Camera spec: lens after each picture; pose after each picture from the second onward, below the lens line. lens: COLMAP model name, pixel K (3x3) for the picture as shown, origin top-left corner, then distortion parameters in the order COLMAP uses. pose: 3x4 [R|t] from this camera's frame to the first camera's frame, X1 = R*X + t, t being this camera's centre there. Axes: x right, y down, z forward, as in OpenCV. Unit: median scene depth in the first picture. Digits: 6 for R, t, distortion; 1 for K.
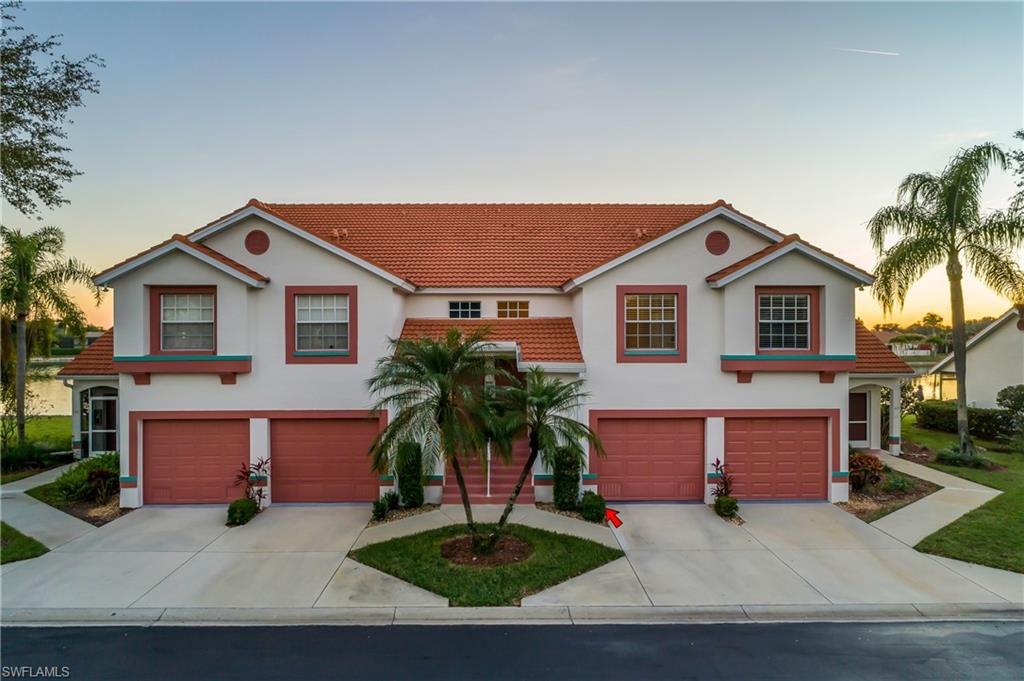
lens RADIAL K [[696.8, 0, 527.2], [0, 696.8, 300.3], [0, 0, 1]] dist [-0.004234, 0.001028]
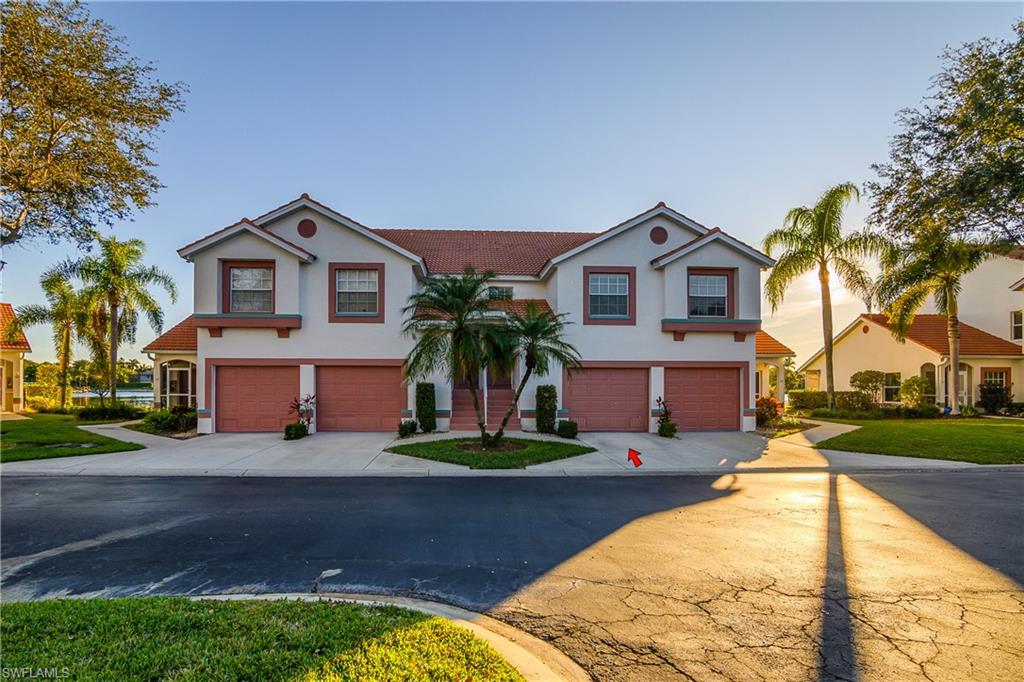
lens RADIAL K [[526.6, 0, 512.0], [0, 526.6, 341.0], [0, 0, 1]] dist [-0.021699, 0.001170]
pose [[0.999097, 0.004026, 0.042293, -0.048339], [-0.003636, 0.999950, -0.009298, 0.131696], [-0.042328, 0.009136, 0.999062, 0.015824]]
